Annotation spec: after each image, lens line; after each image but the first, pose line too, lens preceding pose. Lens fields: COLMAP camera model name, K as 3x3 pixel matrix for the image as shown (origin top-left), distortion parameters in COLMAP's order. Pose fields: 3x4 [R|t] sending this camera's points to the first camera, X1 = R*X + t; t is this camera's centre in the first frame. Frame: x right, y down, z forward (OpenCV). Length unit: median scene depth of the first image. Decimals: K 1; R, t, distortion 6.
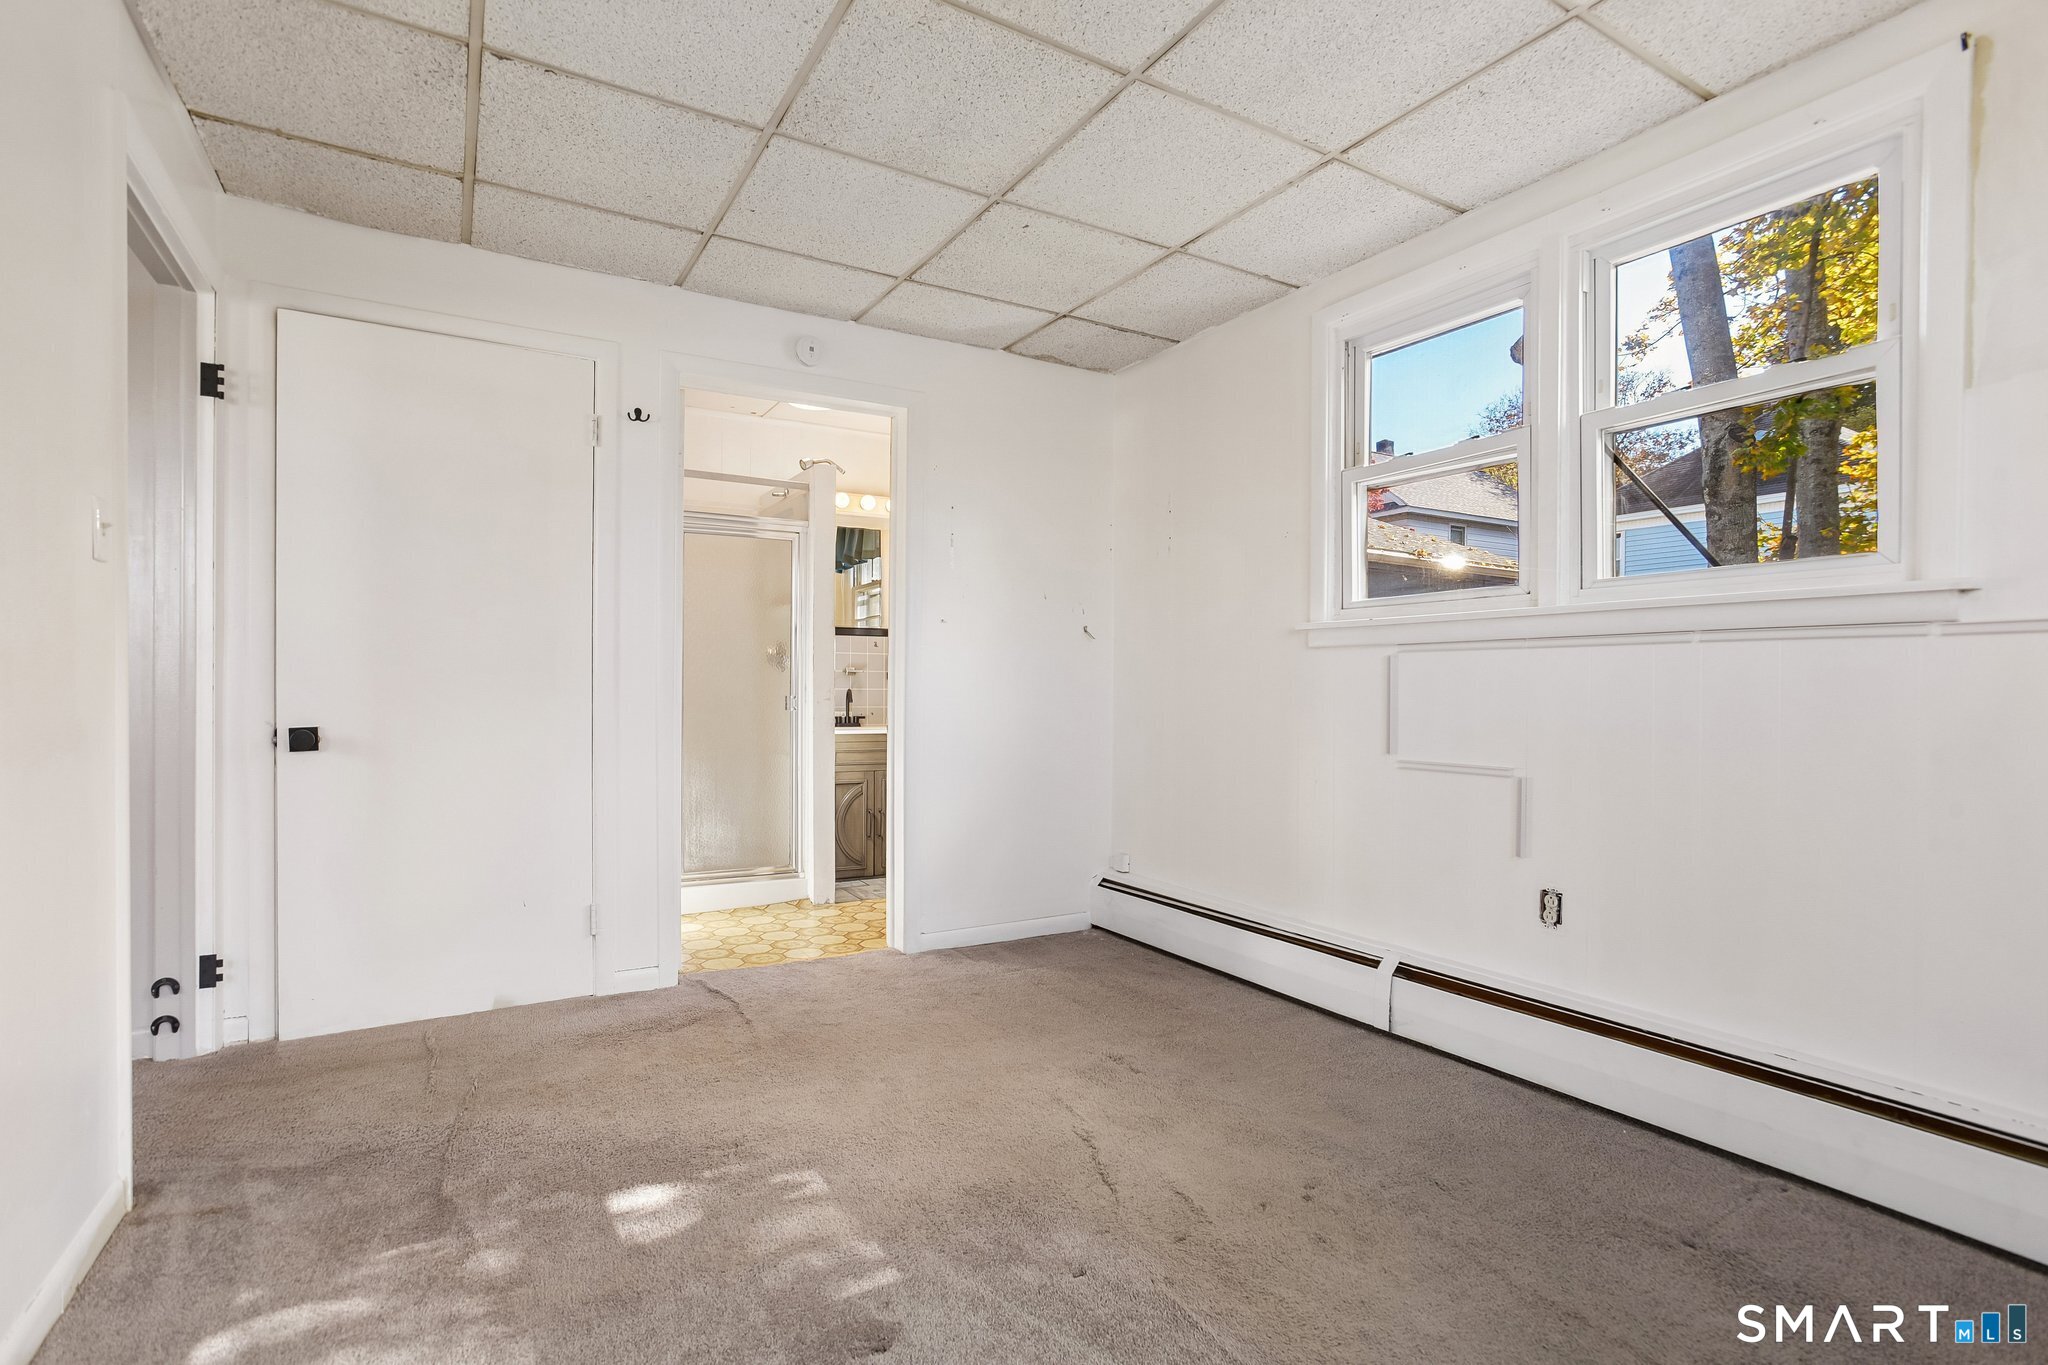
lens RADIAL K [[1001.0, 0, 1034.5], [0, 1001.0, 683.0], [0, 0, 1]] dist [-0.047002, 0.026274]
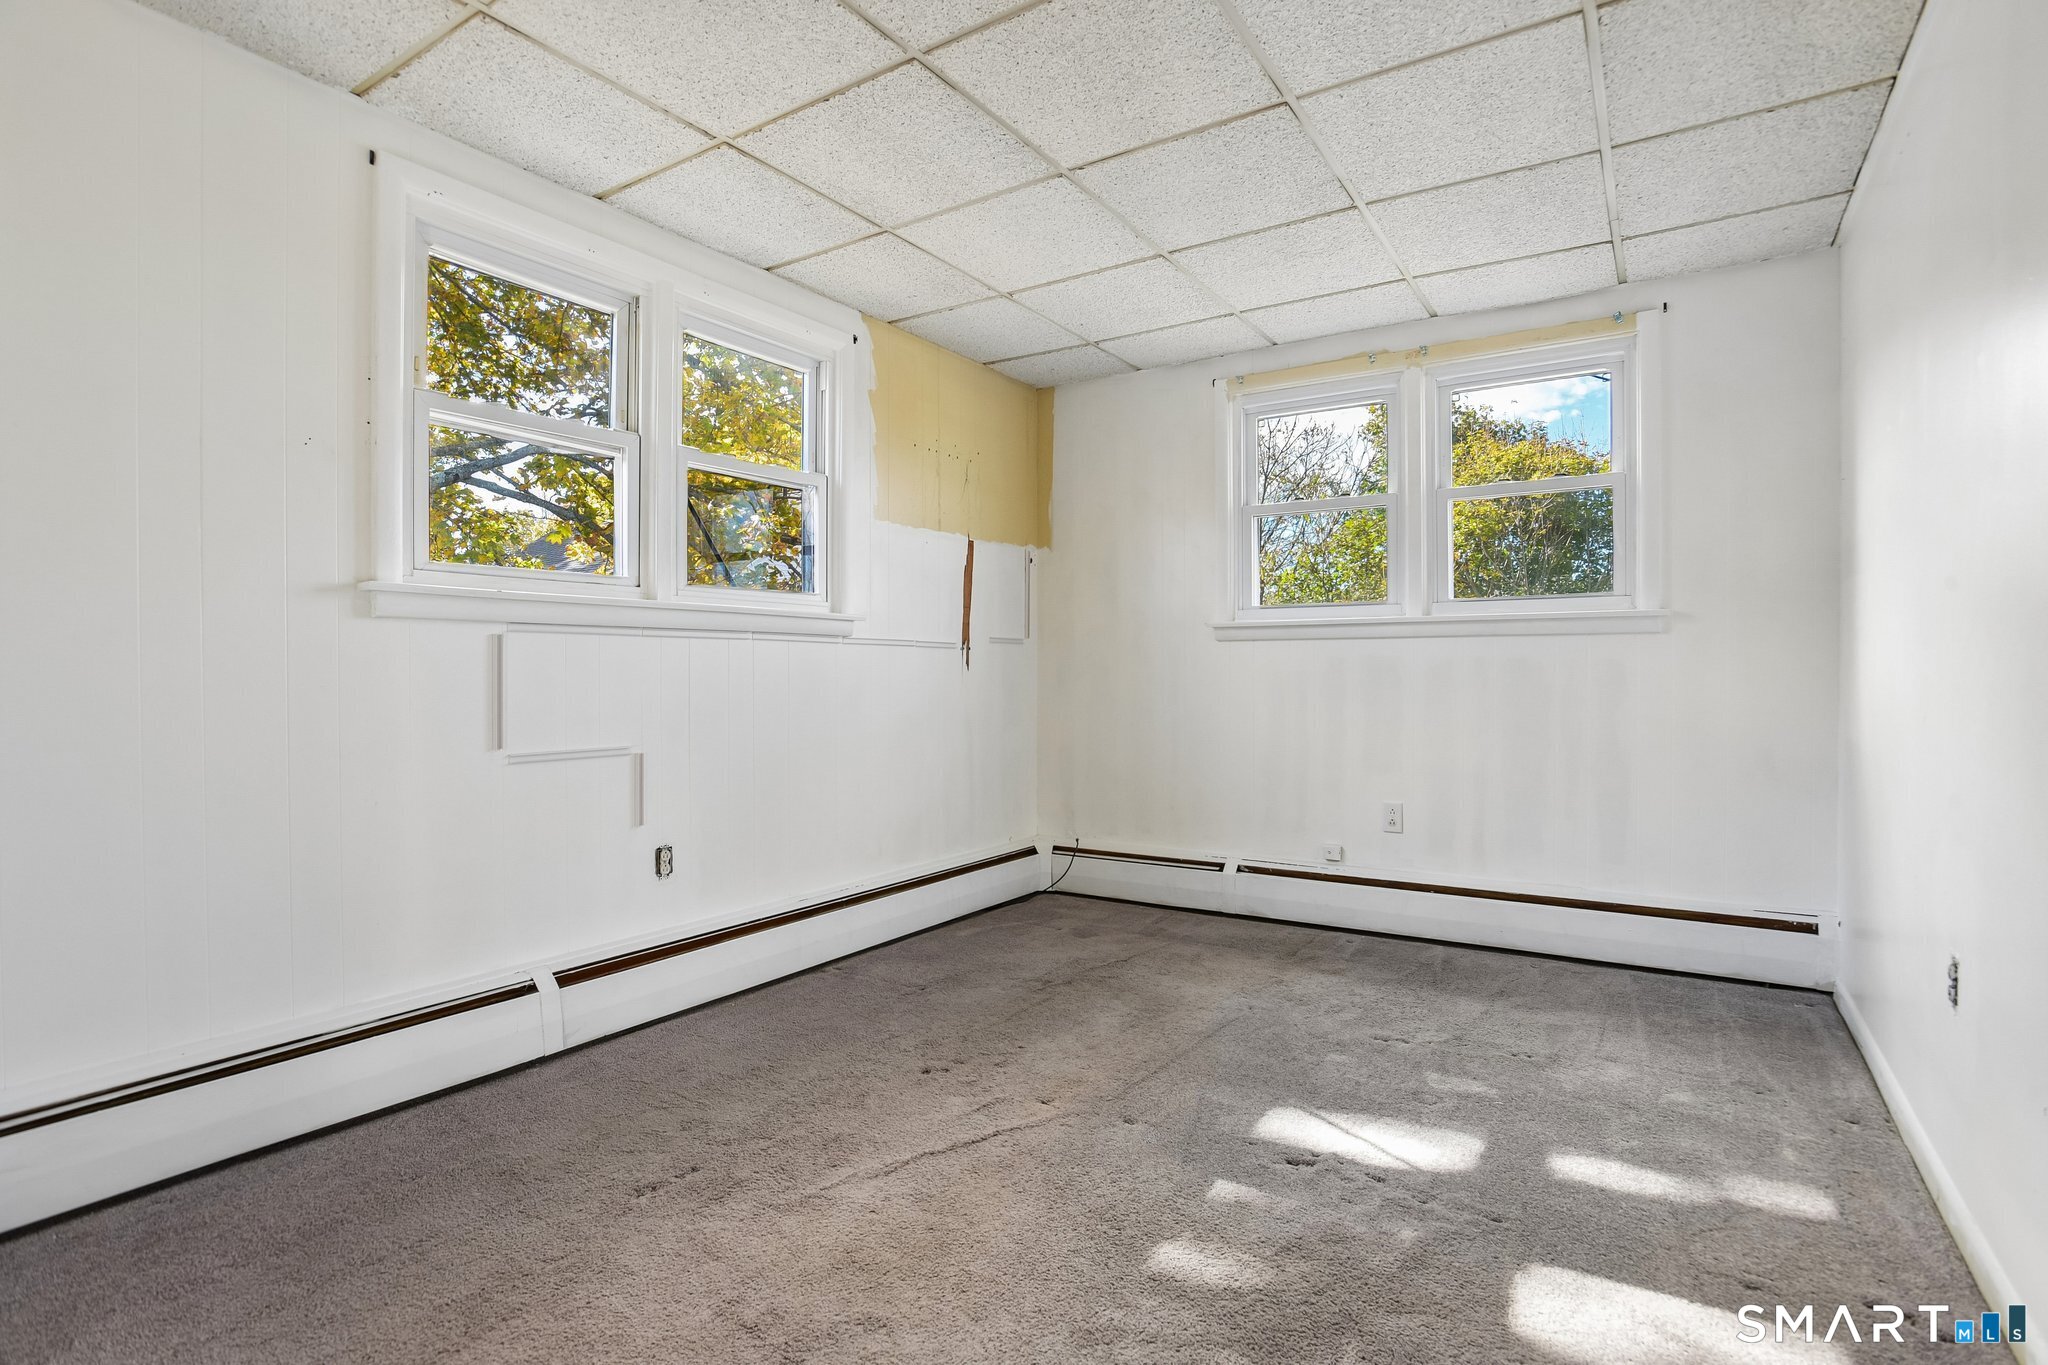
lens RADIAL K [[1001.0, 0, 1034.5], [0, 1001.0, 683.0], [0, 0, 1]] dist [-0.047002, 0.026274]
pose [[-0.439841, -0.011920, 0.897997, -0.688206], [-0.006086, 0.999929, 0.010292, 0.003053], [-0.898055, -0.000939, -0.439882, 1.081663]]
